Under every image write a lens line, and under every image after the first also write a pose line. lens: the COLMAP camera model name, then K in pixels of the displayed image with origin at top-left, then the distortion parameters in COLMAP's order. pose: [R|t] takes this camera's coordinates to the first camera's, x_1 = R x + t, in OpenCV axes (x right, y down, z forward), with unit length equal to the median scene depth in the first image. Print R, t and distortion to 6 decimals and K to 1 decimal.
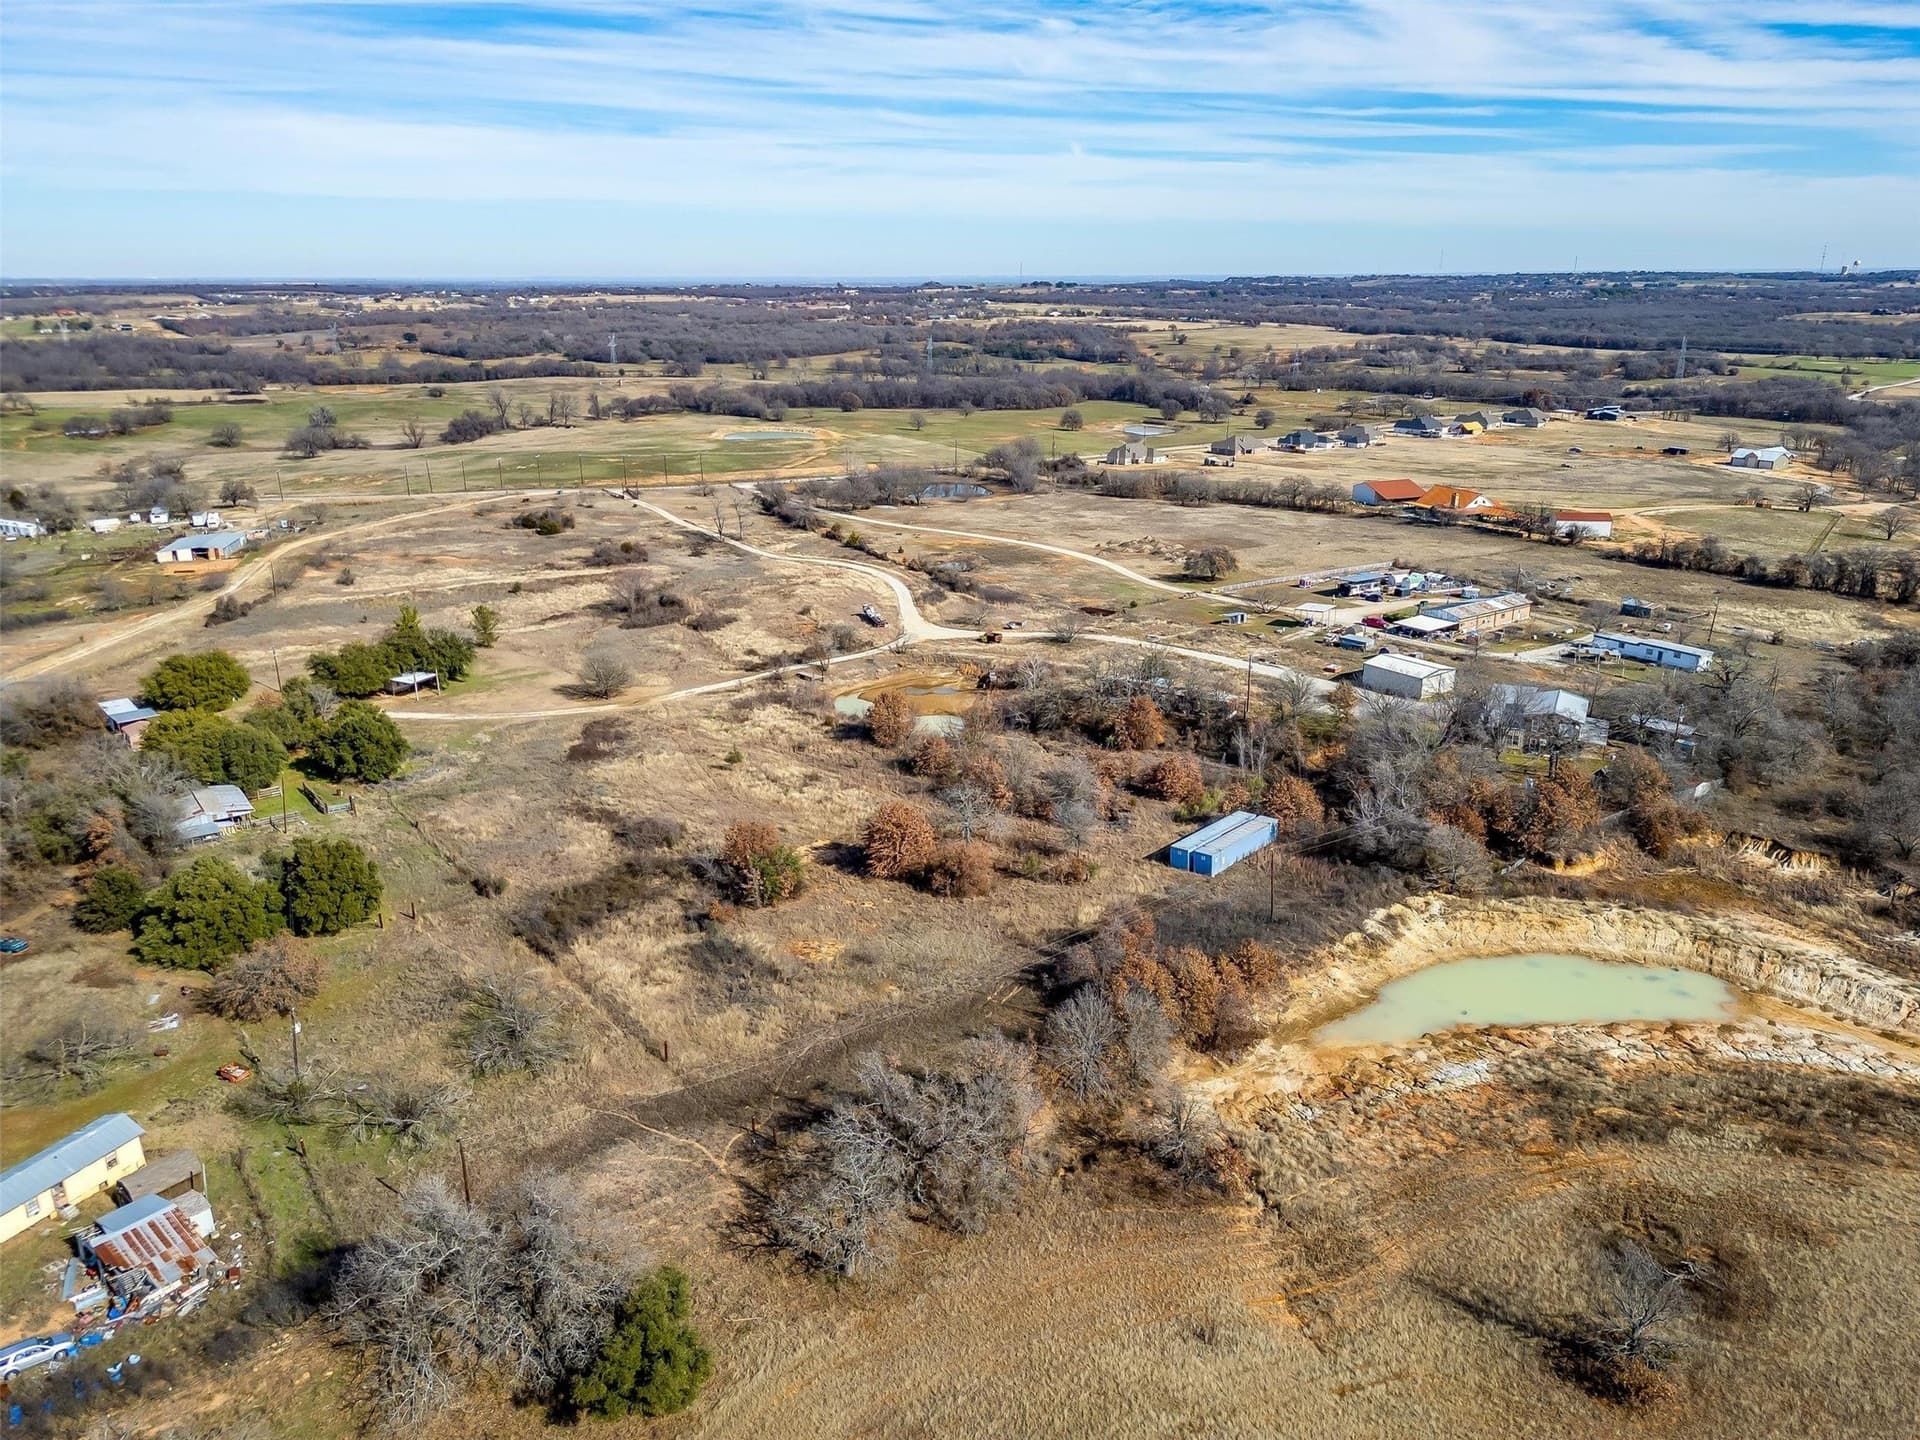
lens RADIAL K [[1823.8, 0, 1005.5], [0, 1823.8, 698.8], [0, 0, 1]] dist [0.133770, -0.210090]
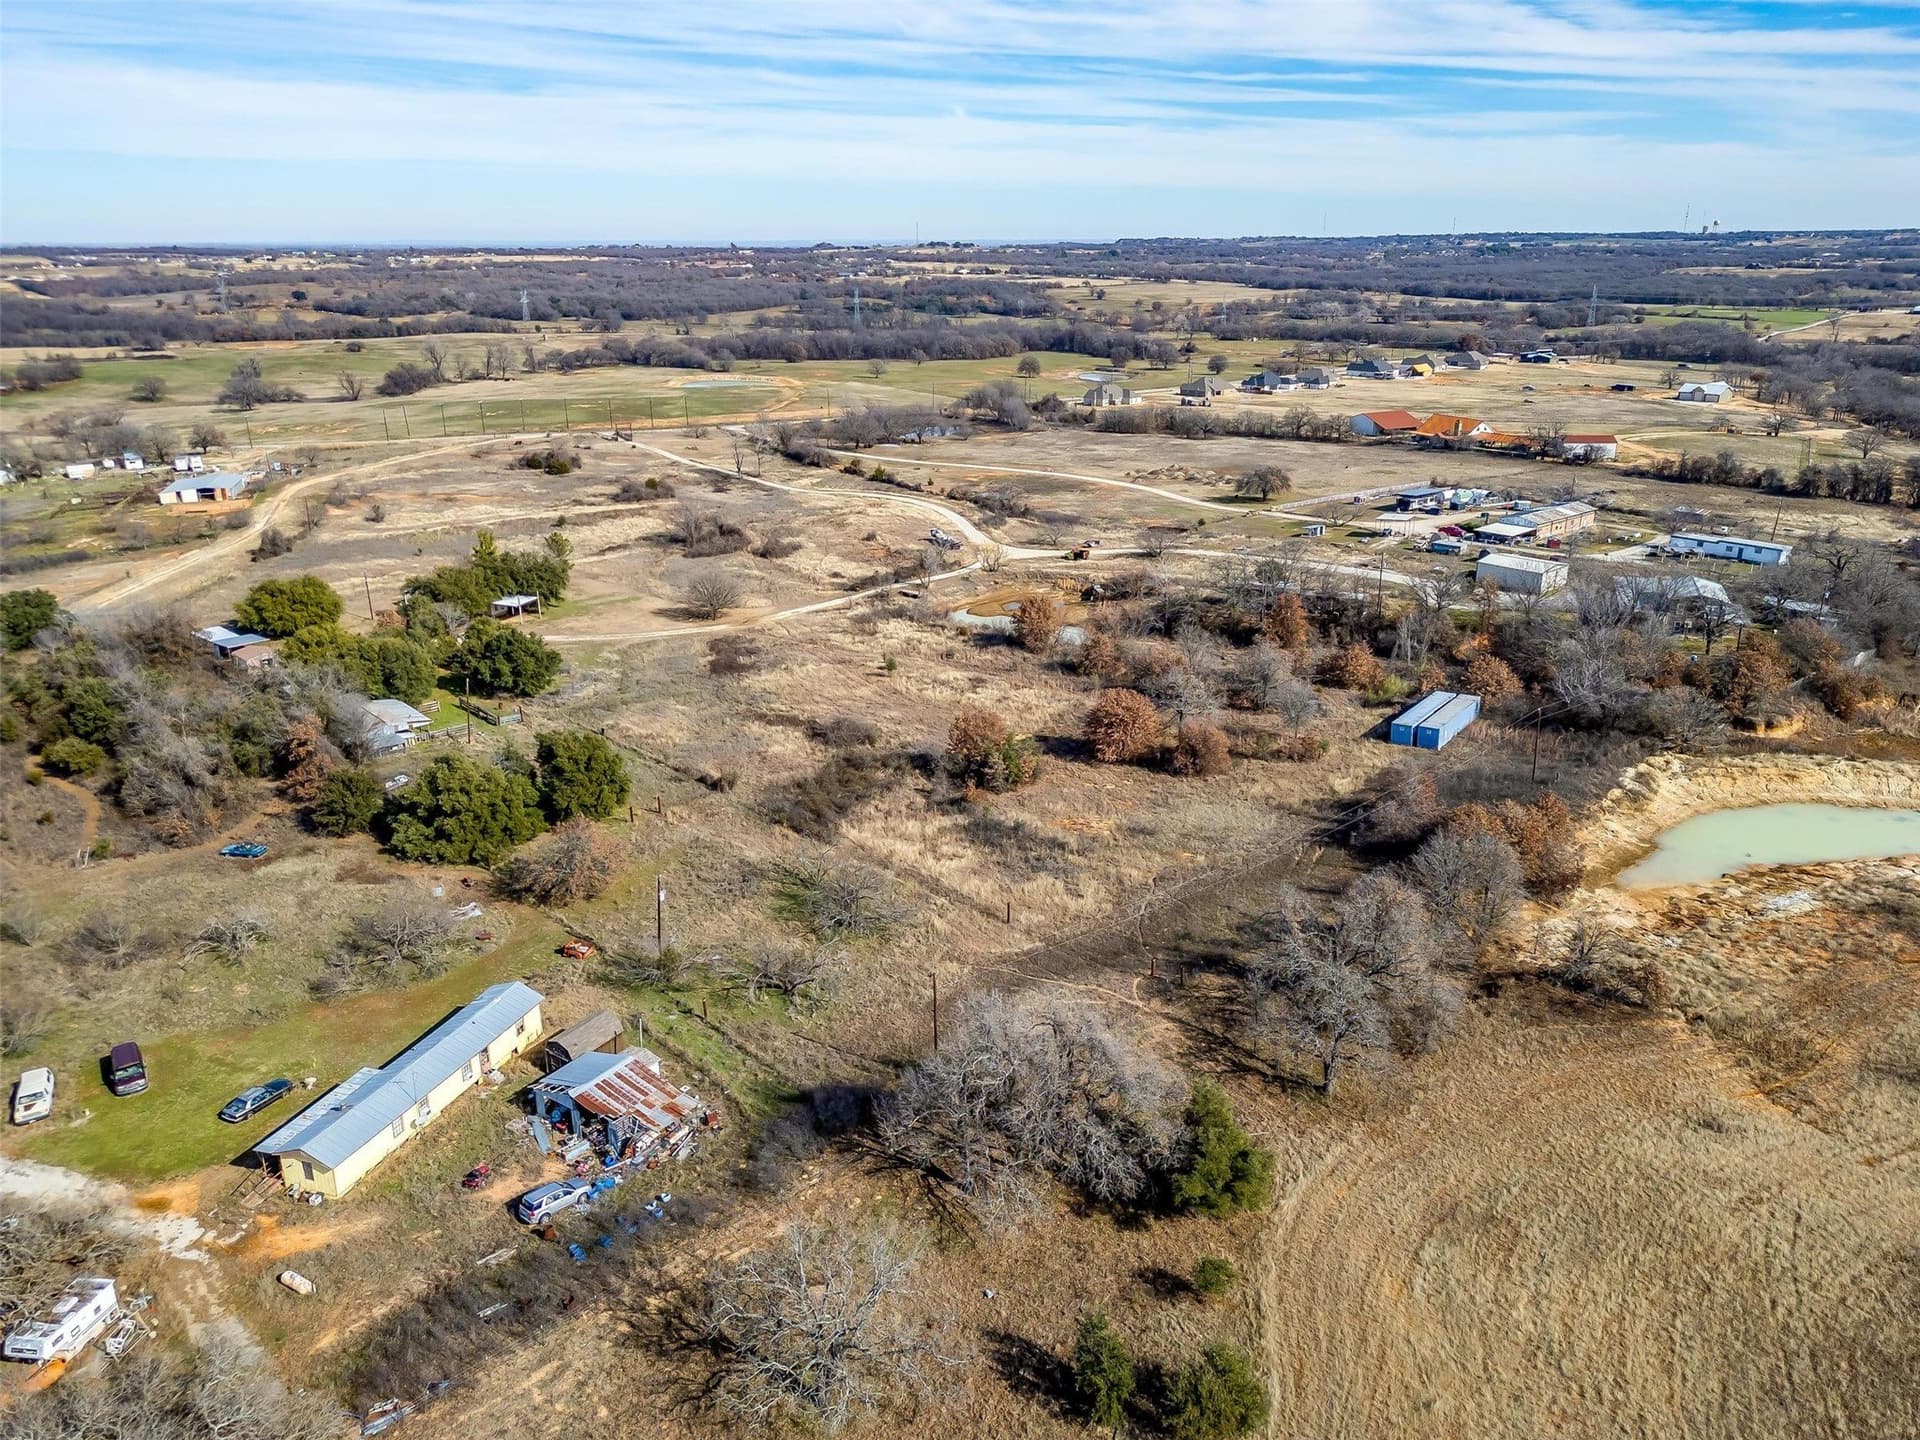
lens RADIAL K [[1823.8, 0, 1005.5], [0, 1823.8, 698.8], [0, 0, 1]] dist [0.133770, -0.210090]
pose [[0.993894, -0.027880, 0.106760, -0.136970], [0.027146, 0.999597, 0.008318, 0.031616], [-0.106949, -0.005369, 0.994250, 0.006564]]
